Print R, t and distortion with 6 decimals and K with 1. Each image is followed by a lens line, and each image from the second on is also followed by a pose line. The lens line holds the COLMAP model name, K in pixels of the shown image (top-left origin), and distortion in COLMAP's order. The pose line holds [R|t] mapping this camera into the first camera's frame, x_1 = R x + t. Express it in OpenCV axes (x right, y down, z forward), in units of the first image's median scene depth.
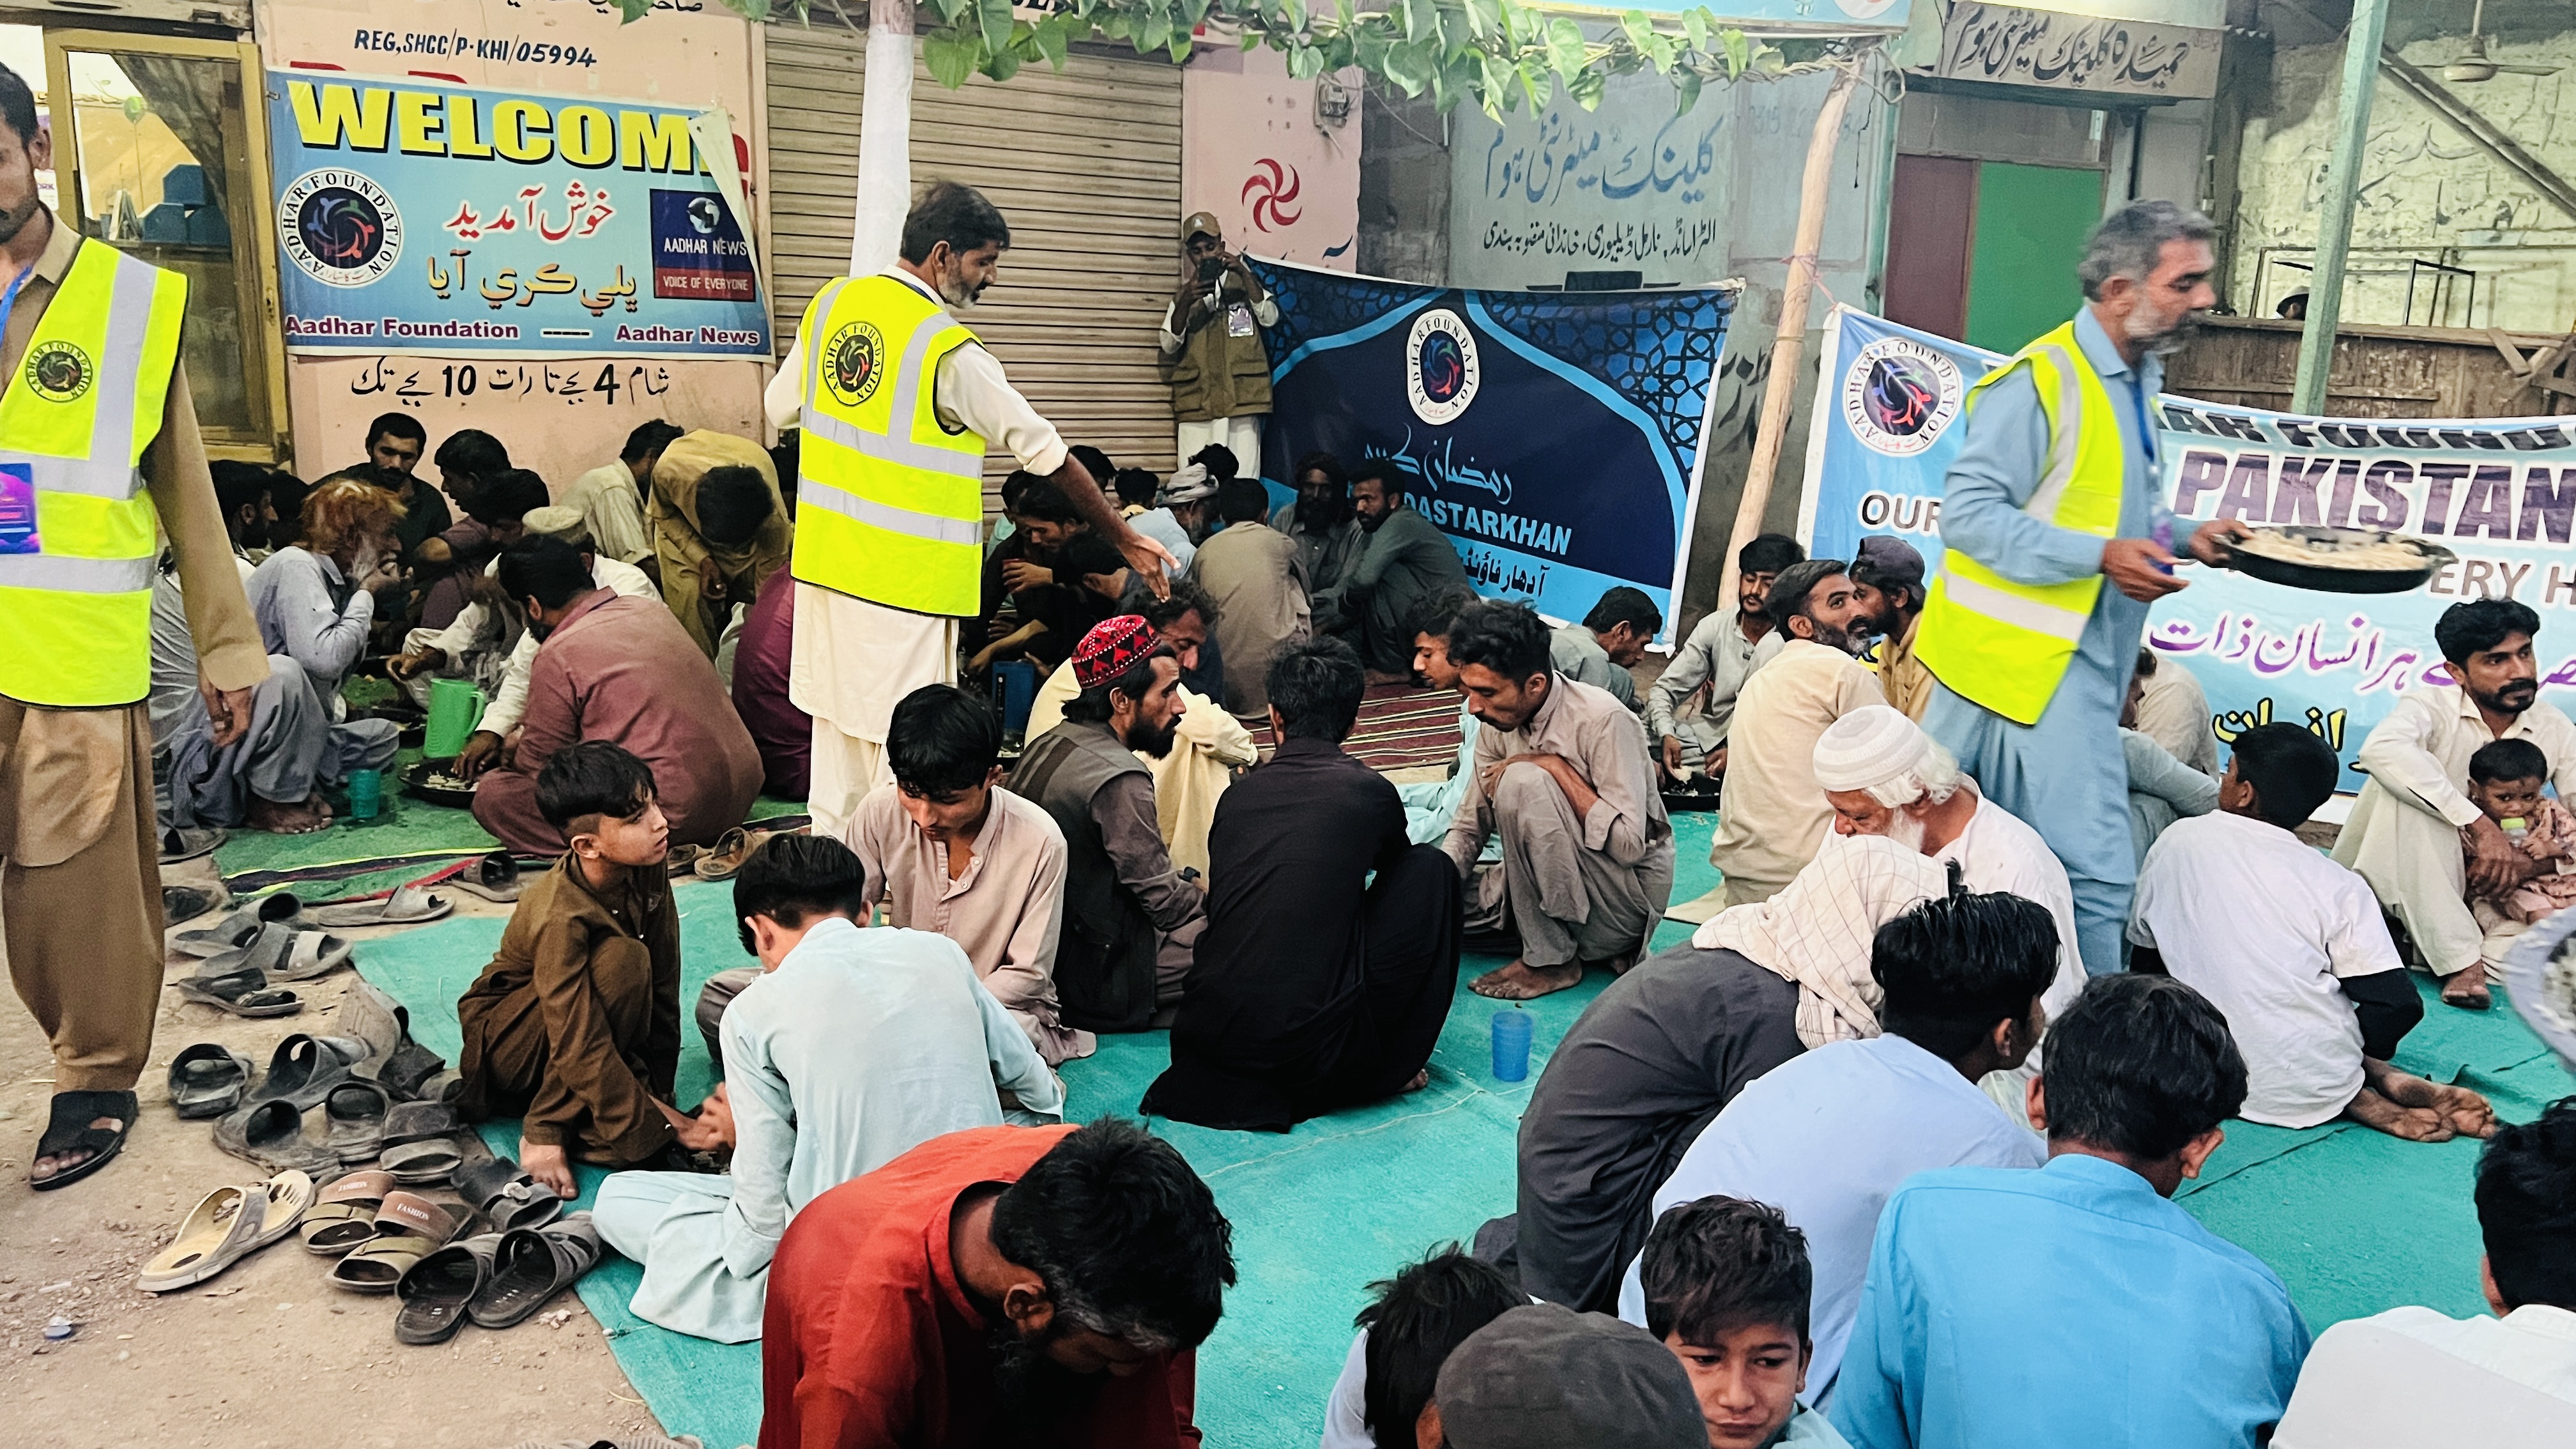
lens RADIAL K [[1914.9, 0, 1276.5], [0, 1914.9, 730.9], [0, 0, 1]] dist [0.046907, -0.054226]
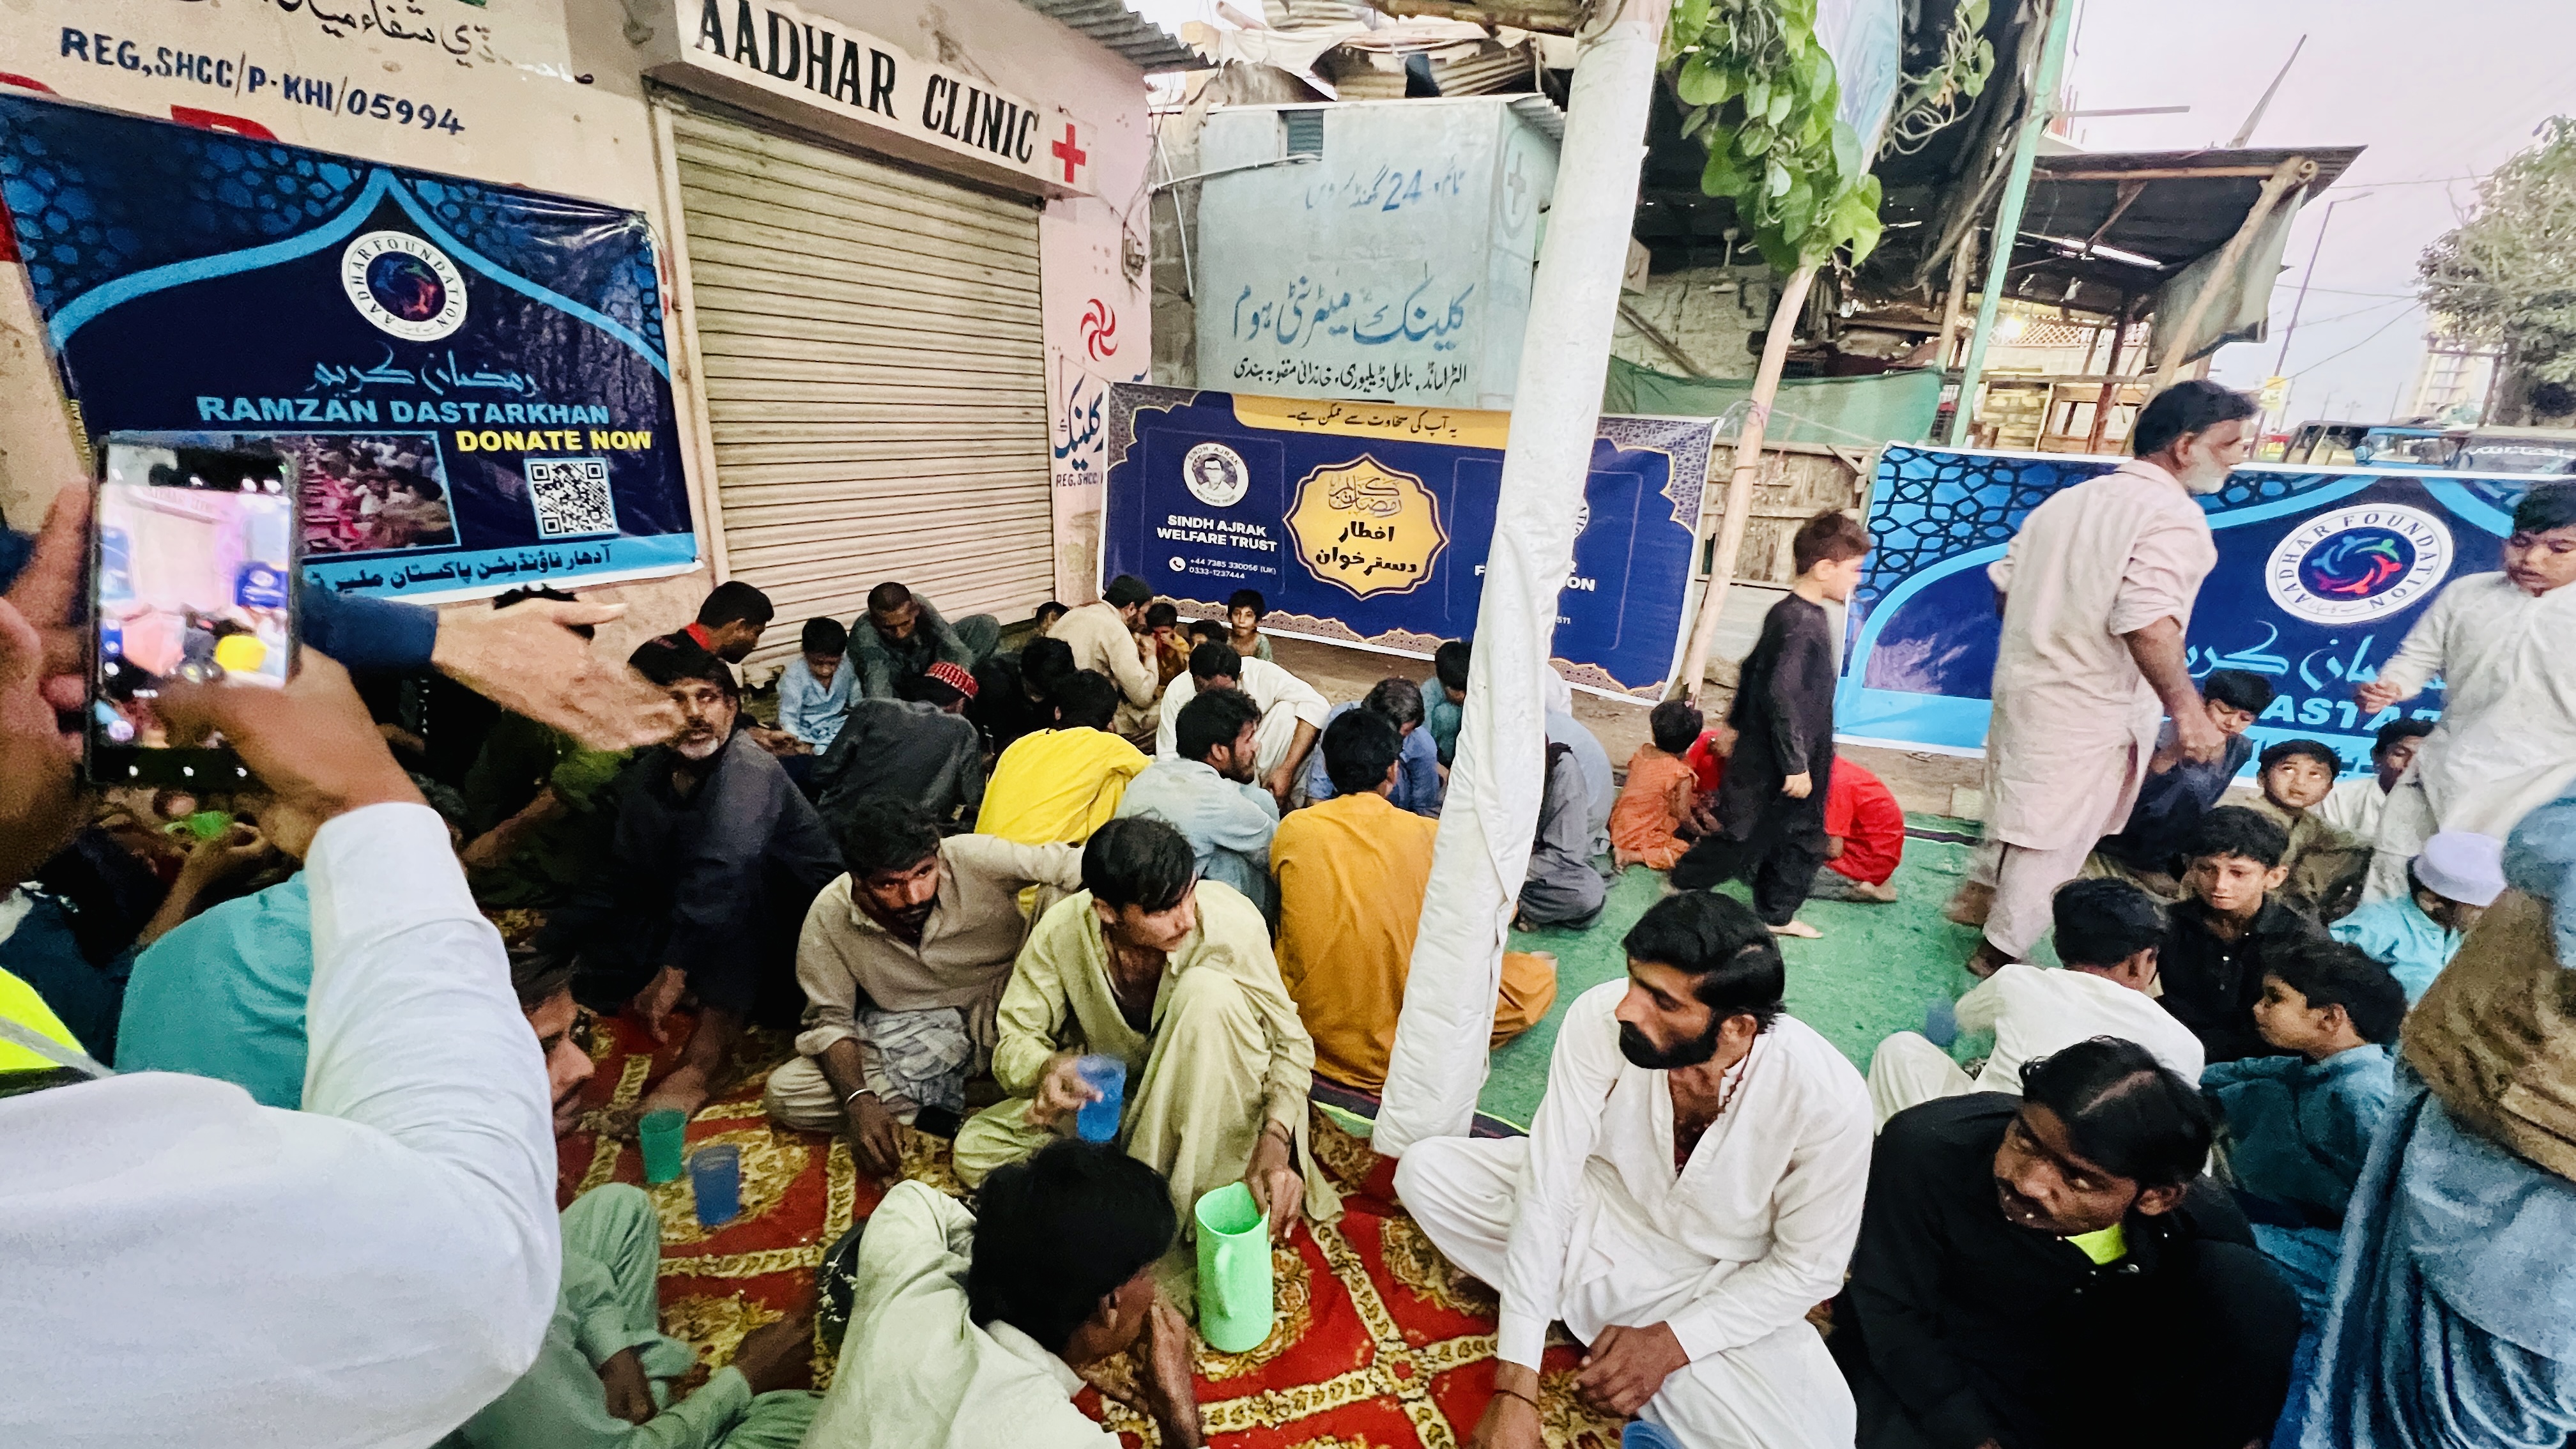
lens RADIAL K [[1025.1, 0, 1292.2], [0, 1025.1, 734.7], [0, 0, 1]] dist [-0.001059, -0.000562]
pose [[0.879568, -0.137430, 0.455492, -0.286609], [0.092284, 0.988471, 0.120036, -0.120246], [-0.466737, -0.063545, 0.882110, 0.460640]]
